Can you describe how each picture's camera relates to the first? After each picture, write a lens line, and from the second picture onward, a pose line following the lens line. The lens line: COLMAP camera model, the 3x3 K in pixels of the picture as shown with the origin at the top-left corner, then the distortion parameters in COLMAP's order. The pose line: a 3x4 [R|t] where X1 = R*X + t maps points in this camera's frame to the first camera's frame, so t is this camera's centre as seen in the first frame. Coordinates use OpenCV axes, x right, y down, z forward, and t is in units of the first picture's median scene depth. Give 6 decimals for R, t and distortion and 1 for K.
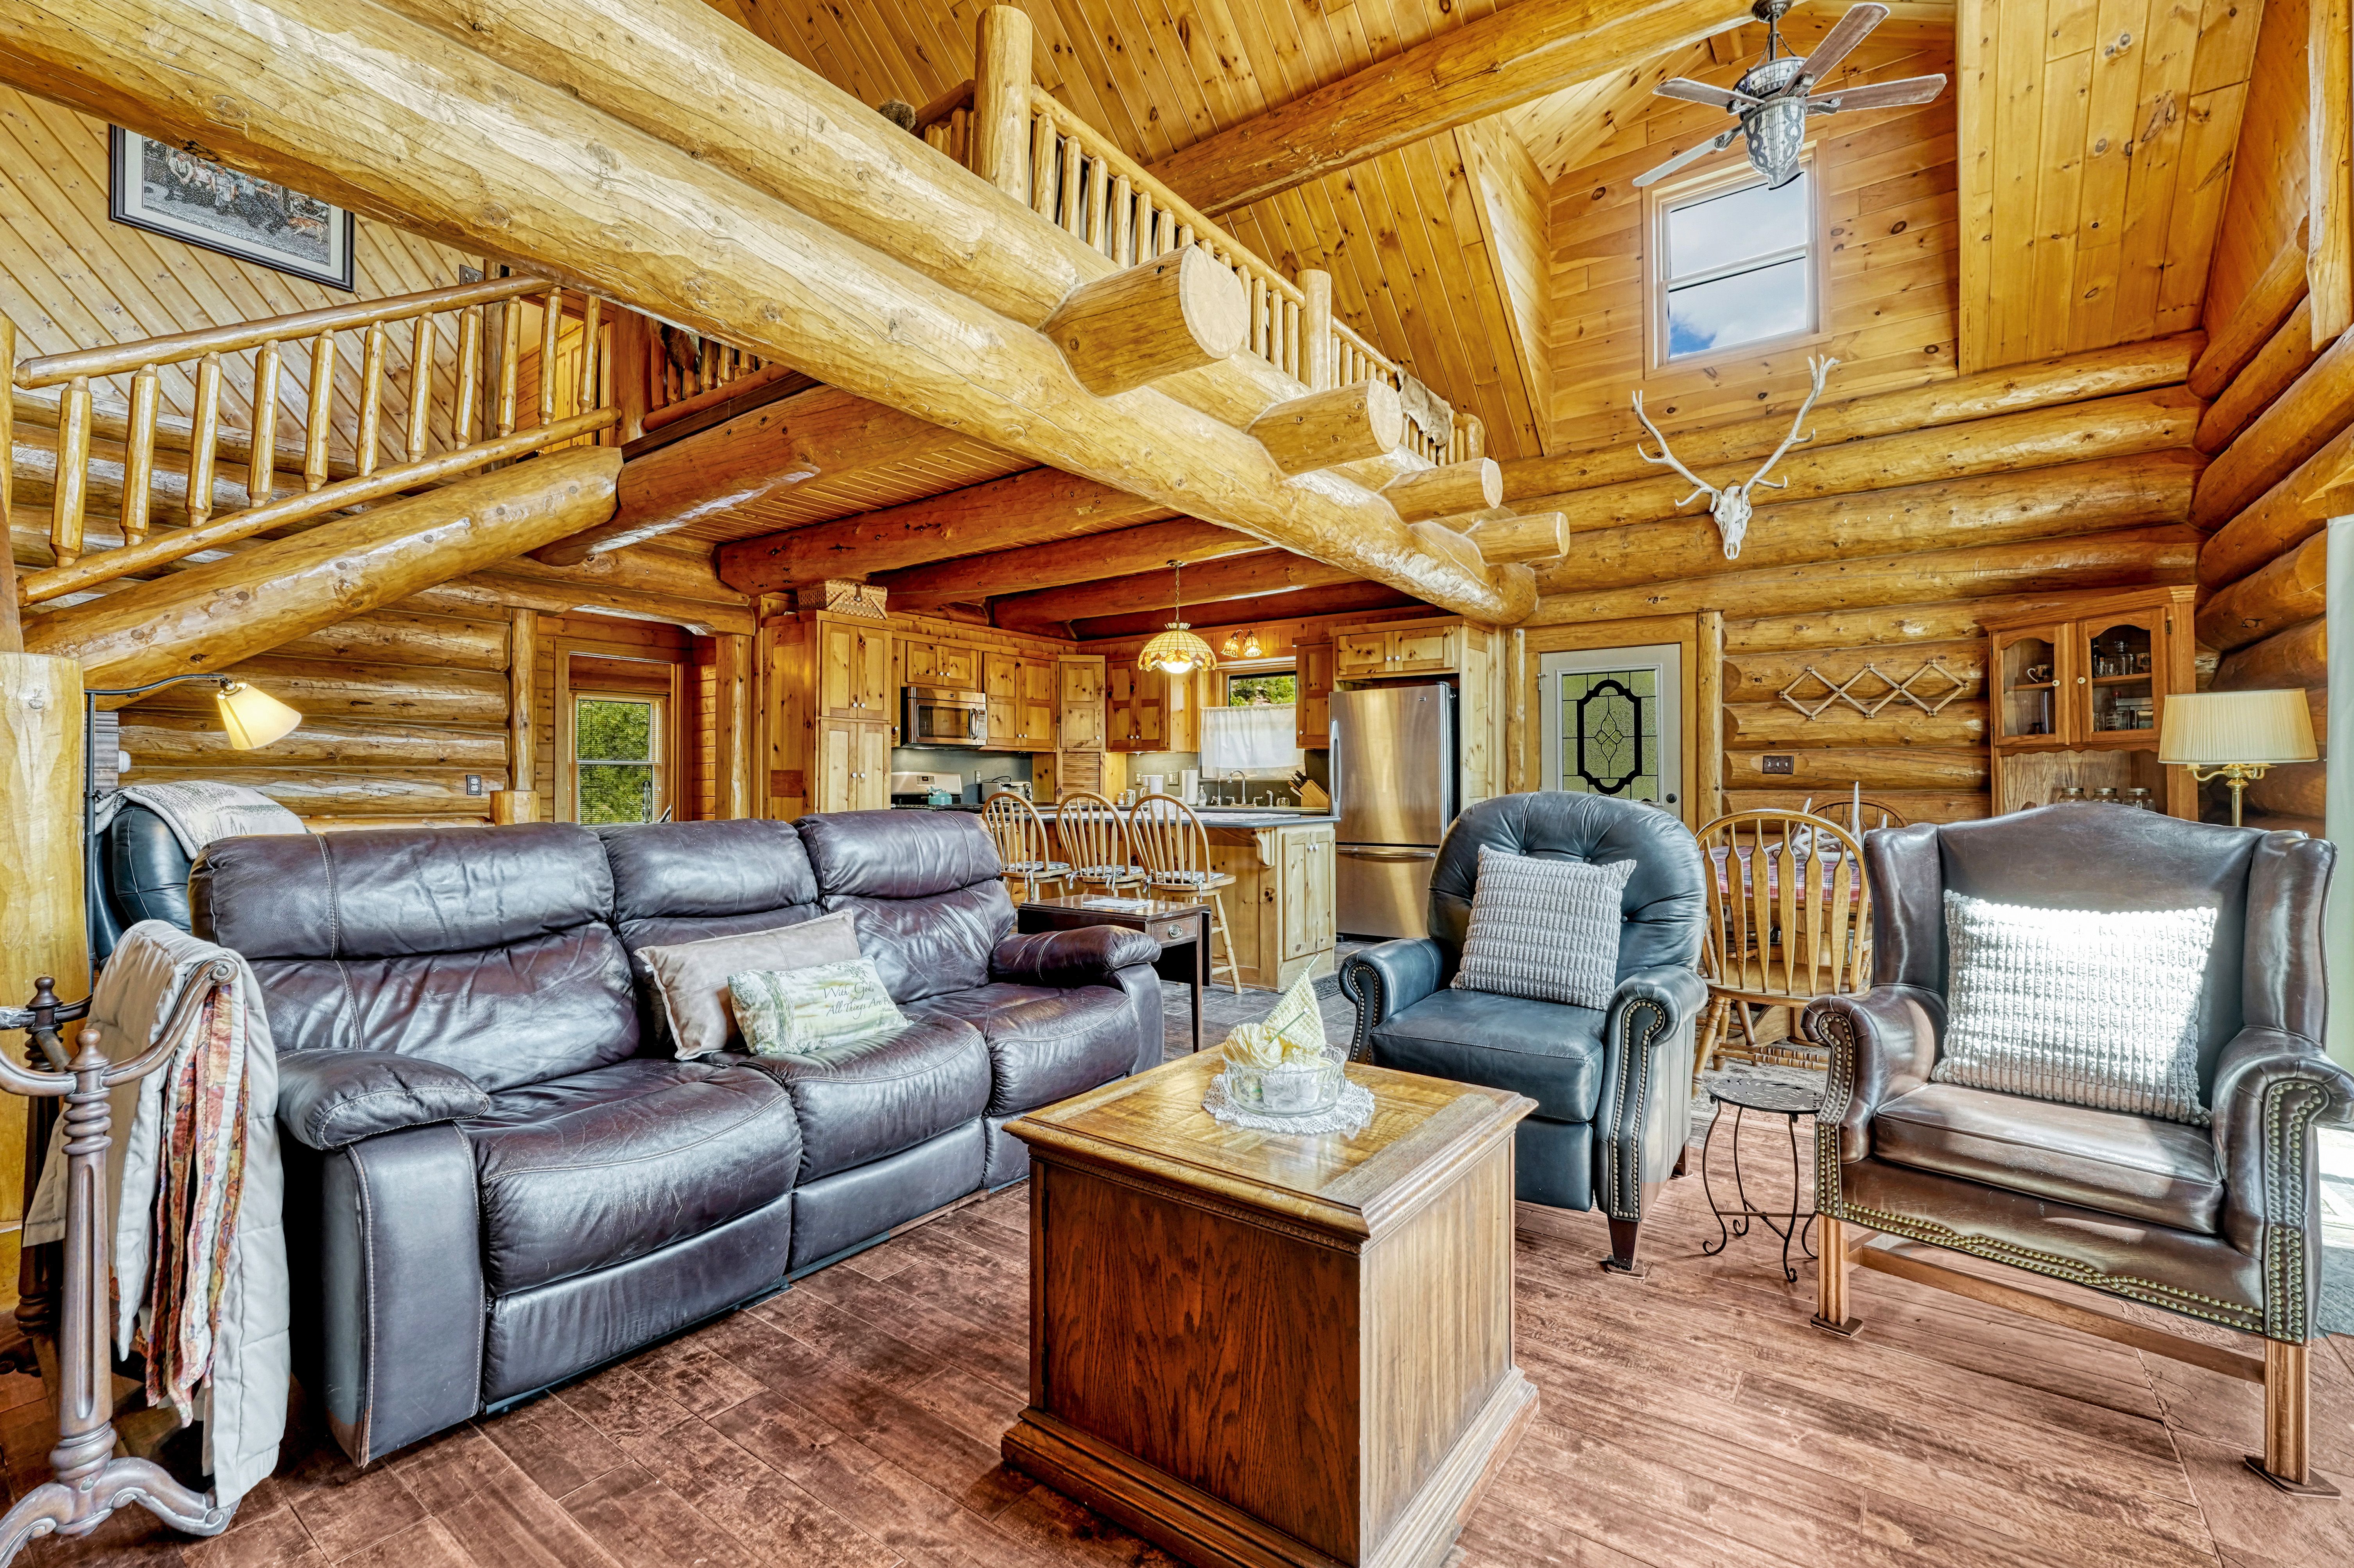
lens RADIAL K [[1024.1, 0, 1179.7], [0, 1024.1, 747.9], [0, 0, 1]] dist [-0.005248, 0.000563]
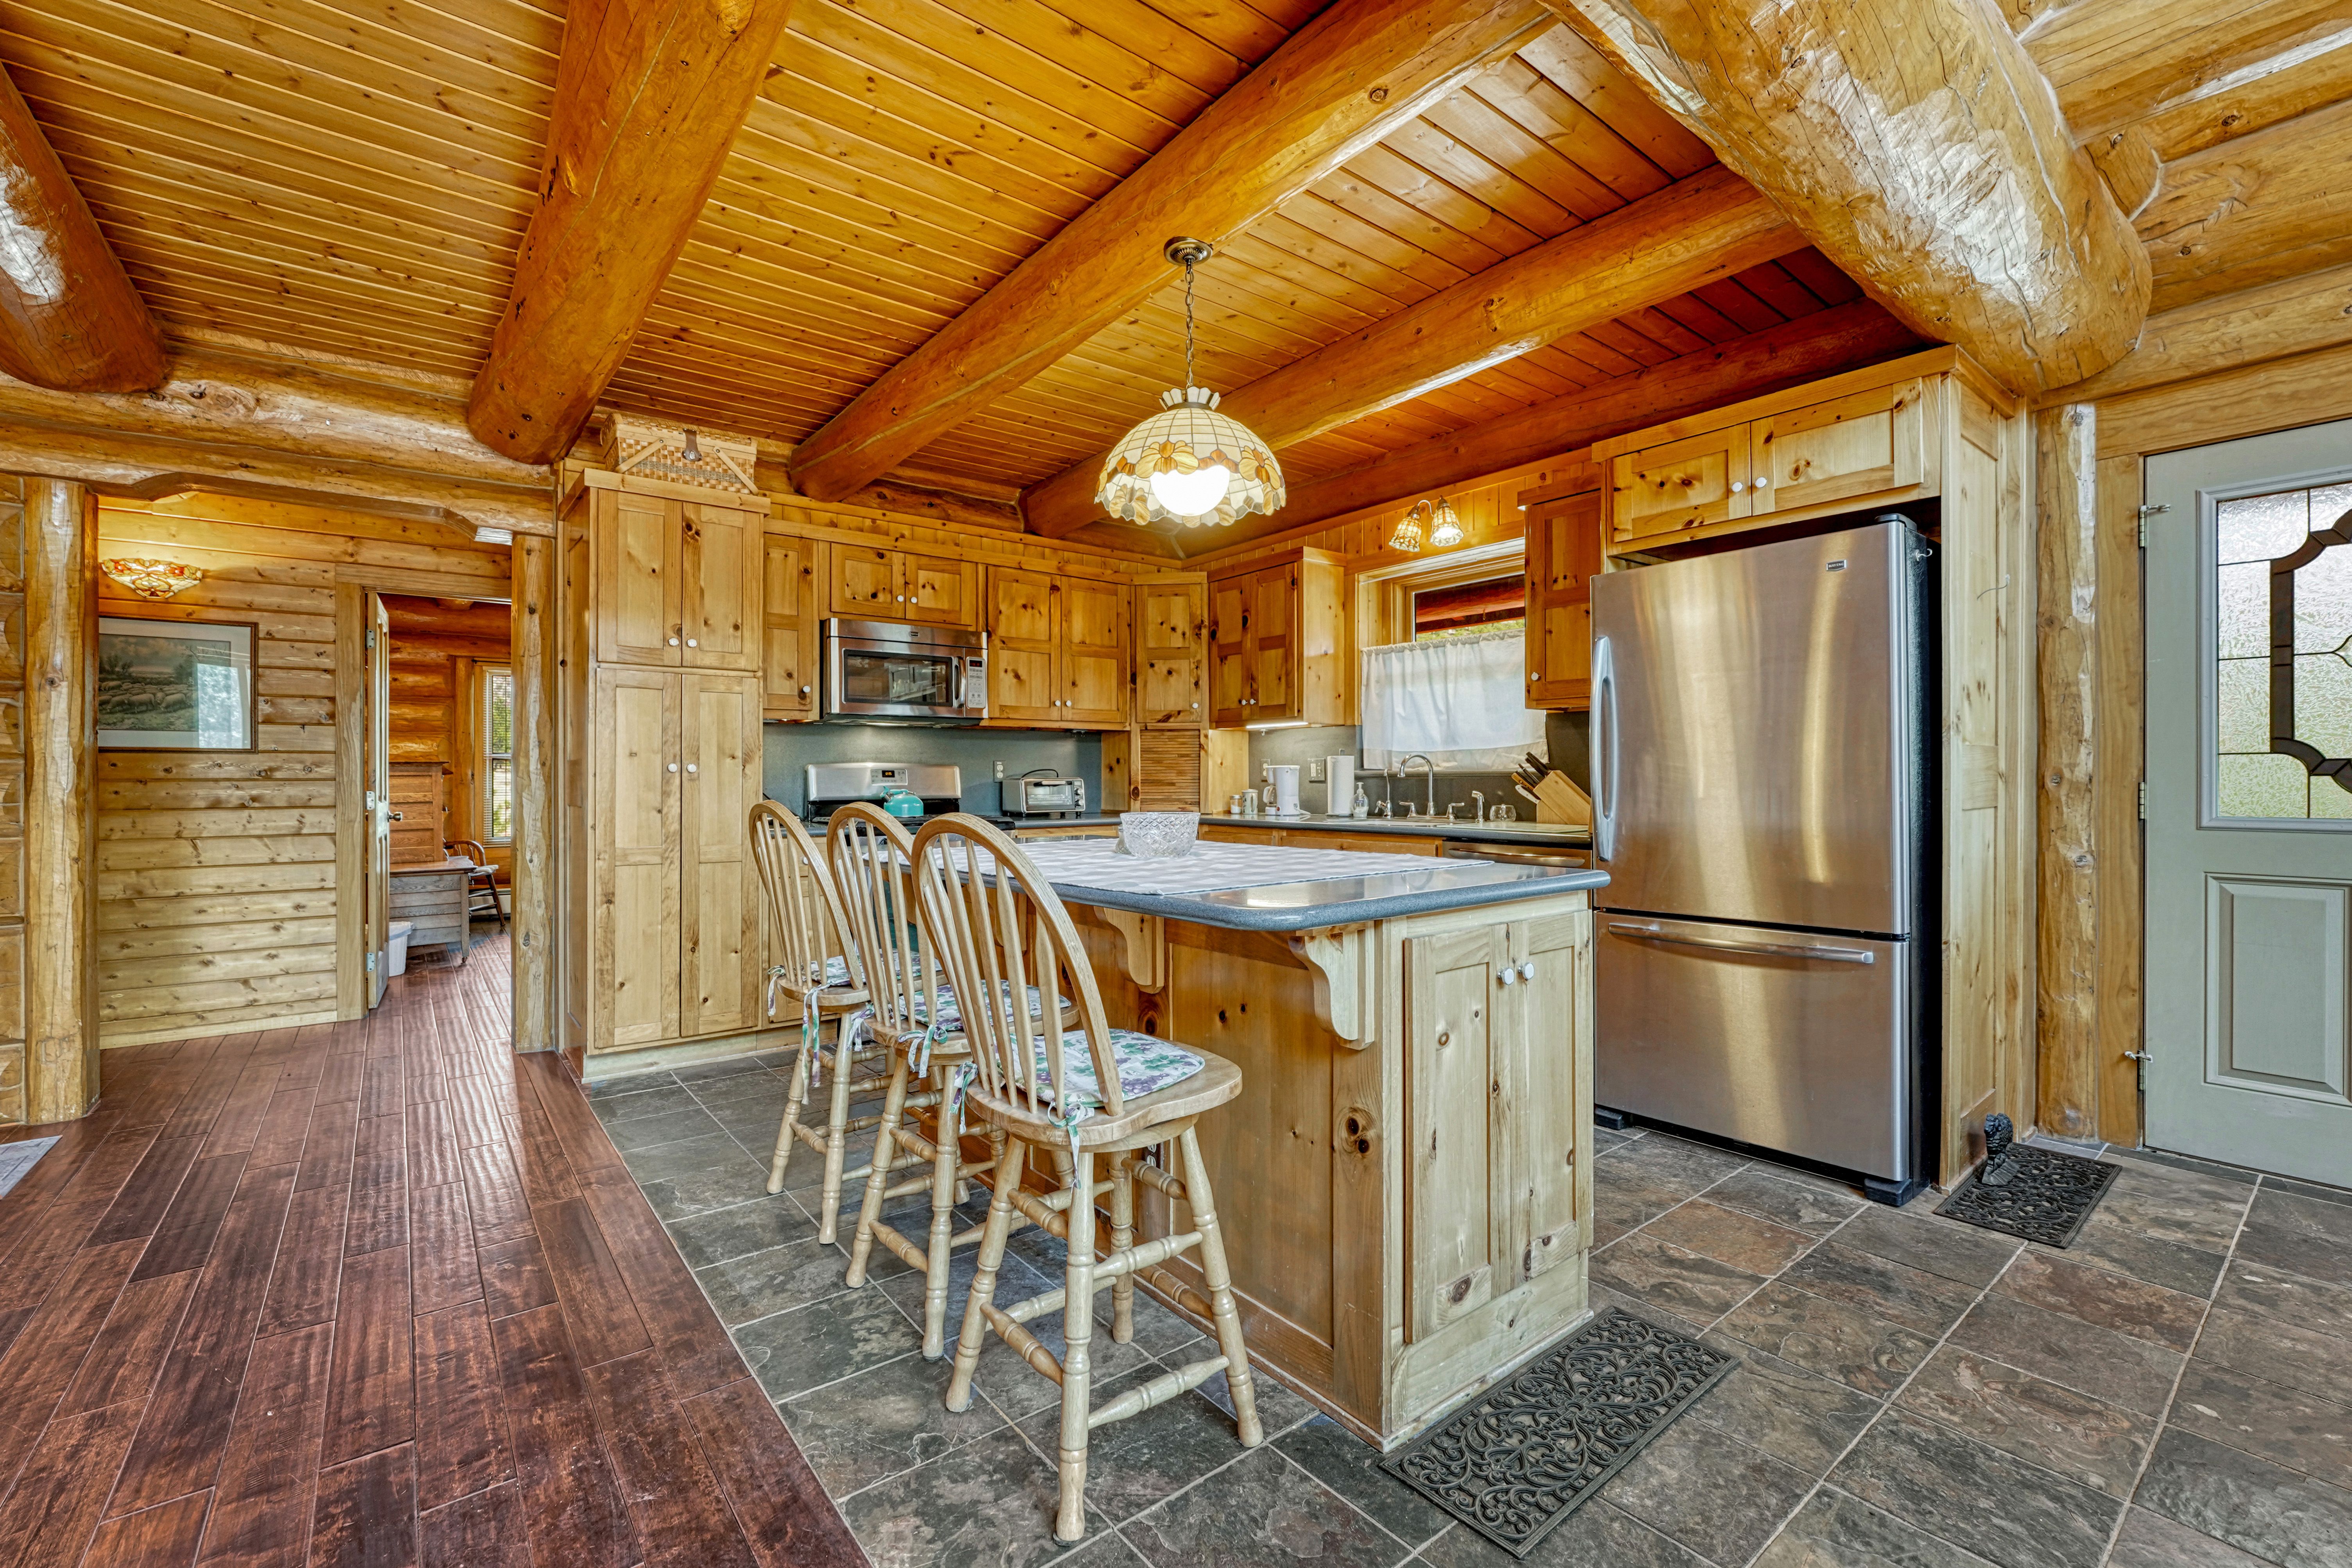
lens RADIAL K [[999.6, 0, 1176.9], [0, 999.6, 789.2], [0, 0, 1]] dist [-0.004631, 0.000495]
pose [[0.964104, -0.002898, -0.265510, 0.088887], [0.014726, 0.998985, 0.042570, 0.018819], [0.265117, -0.044952, 0.963168, 0.533800]]
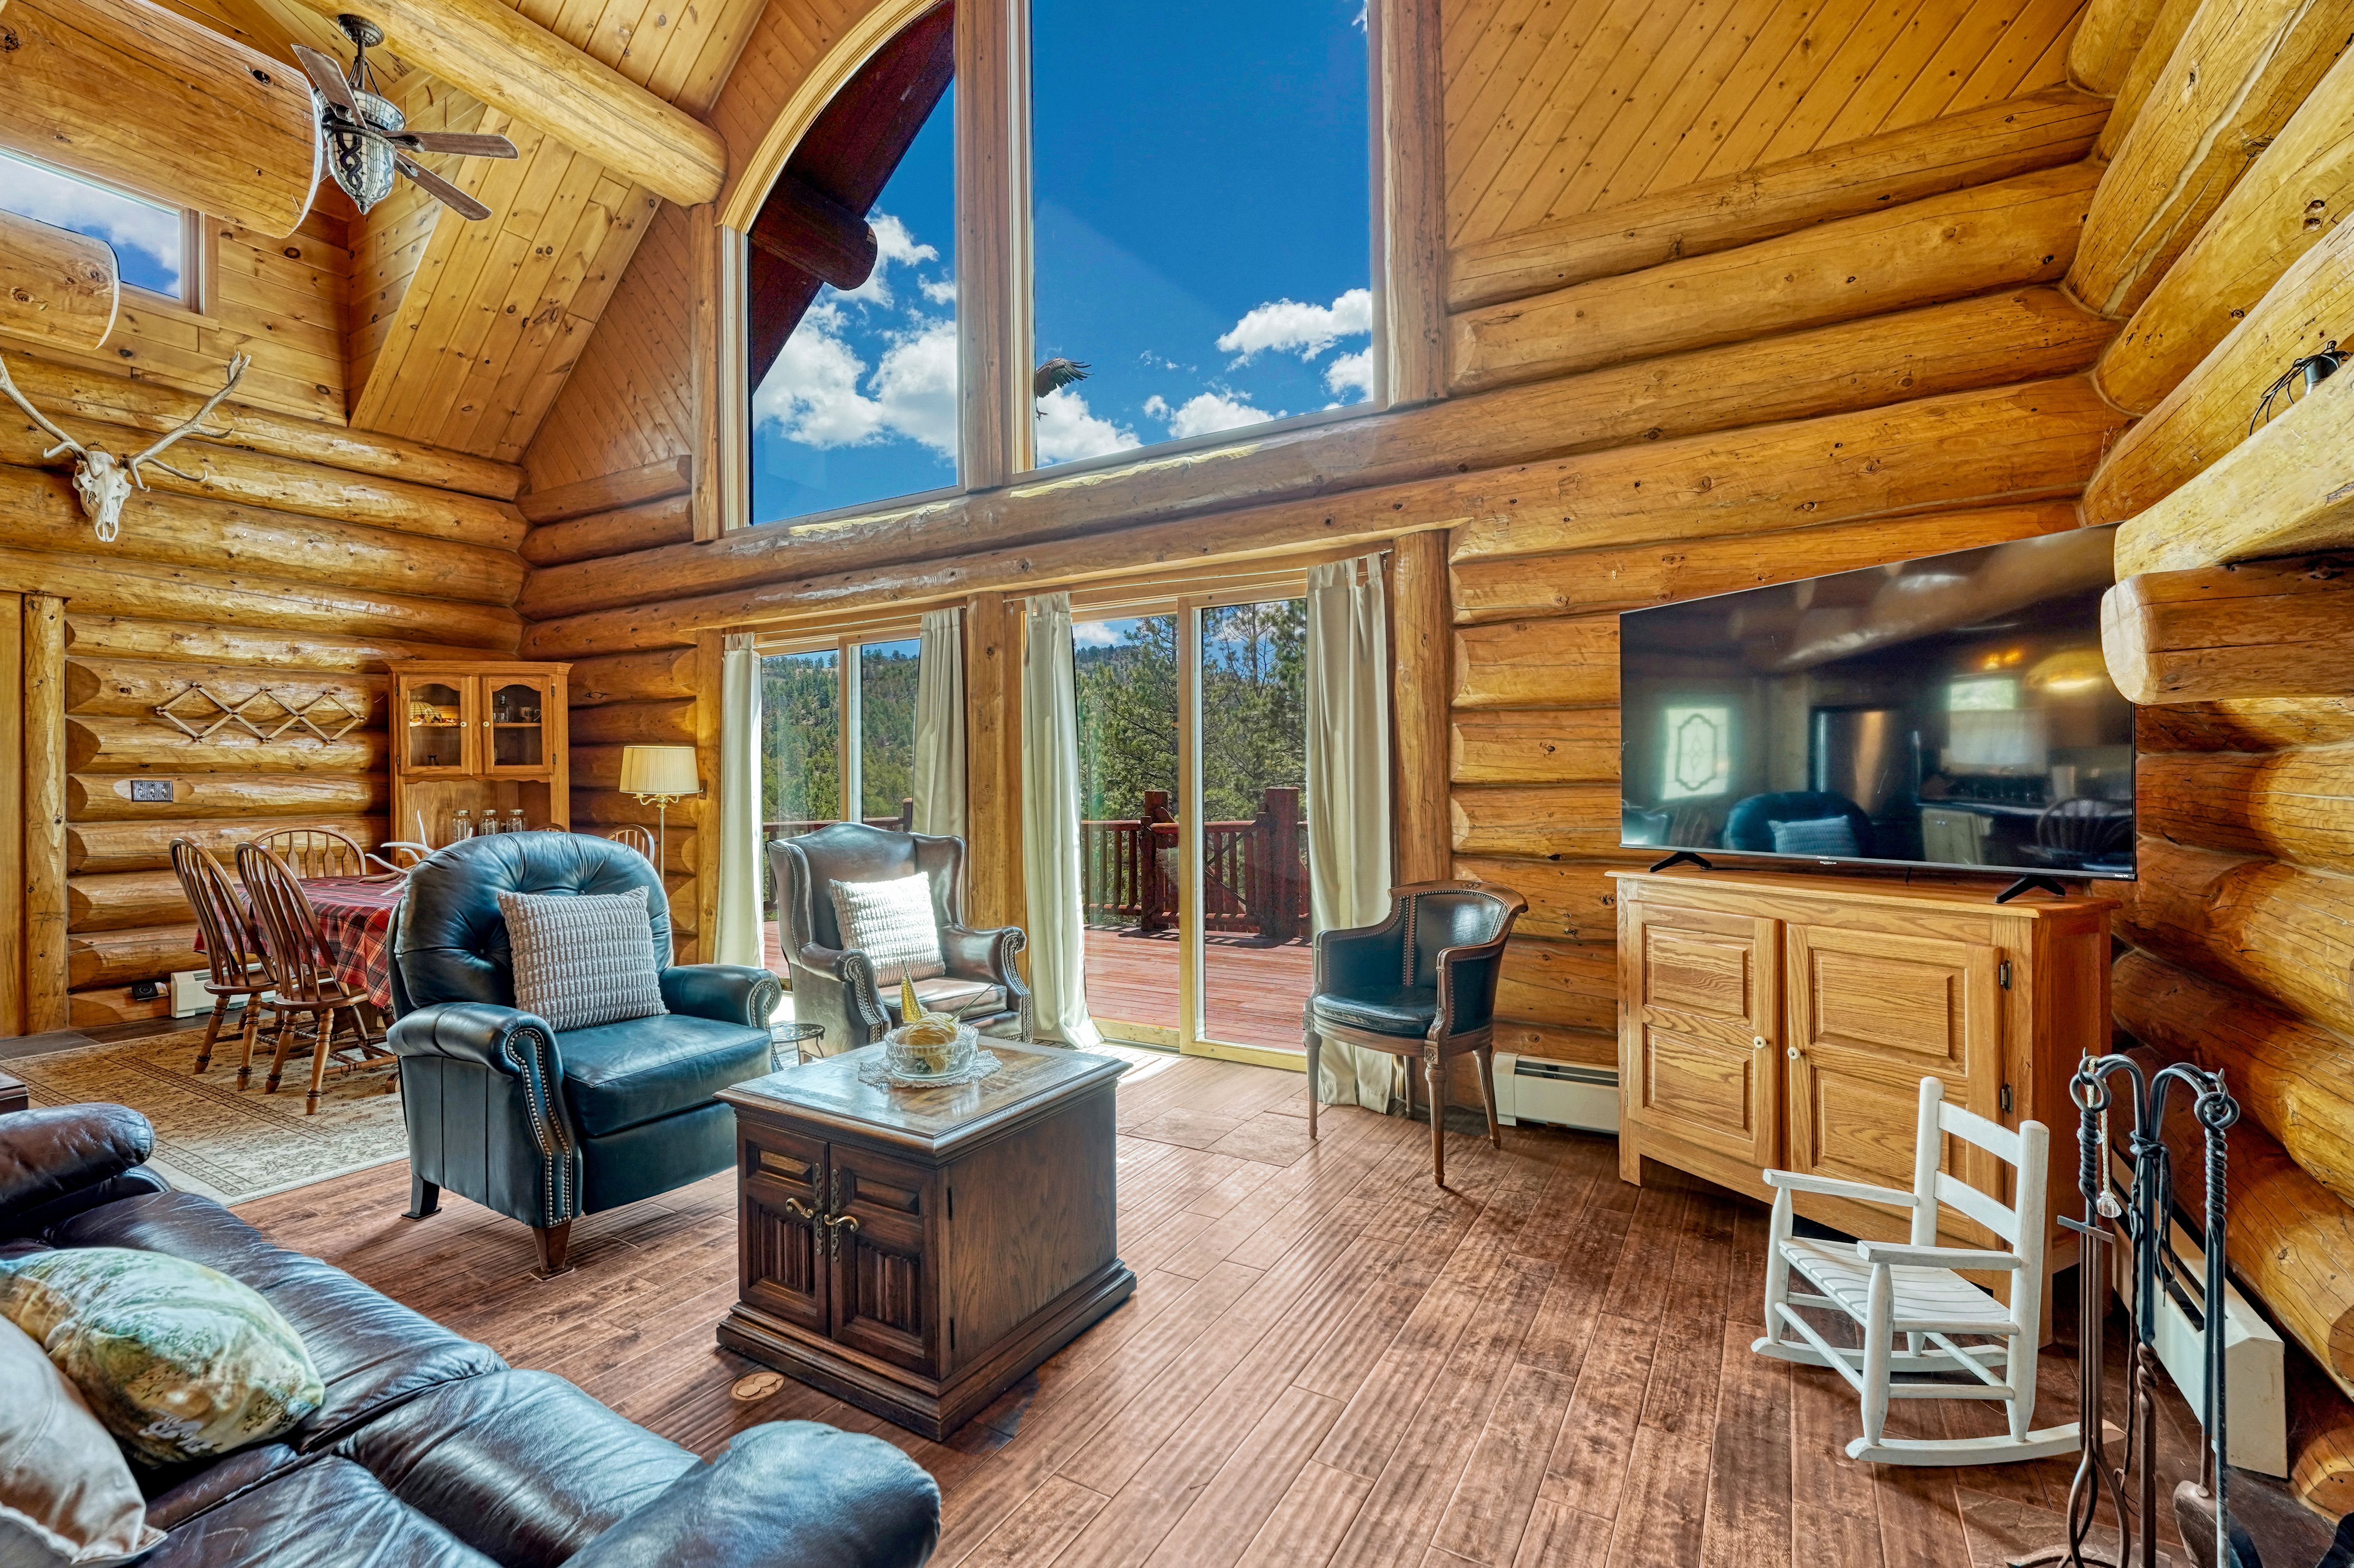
lens RADIAL K [[1029.3, 0, 1164.2], [0, 1029.3, 783.7], [0, 0, 1]] dist [-0.004022, 0.000357]
pose [[-0.091351, -0.004749, 0.995807, -0.329296], [-0.026327, 0.999651, 0.002352, -0.012976], [-0.995471, -0.026002, -0.091444, 0.202489]]
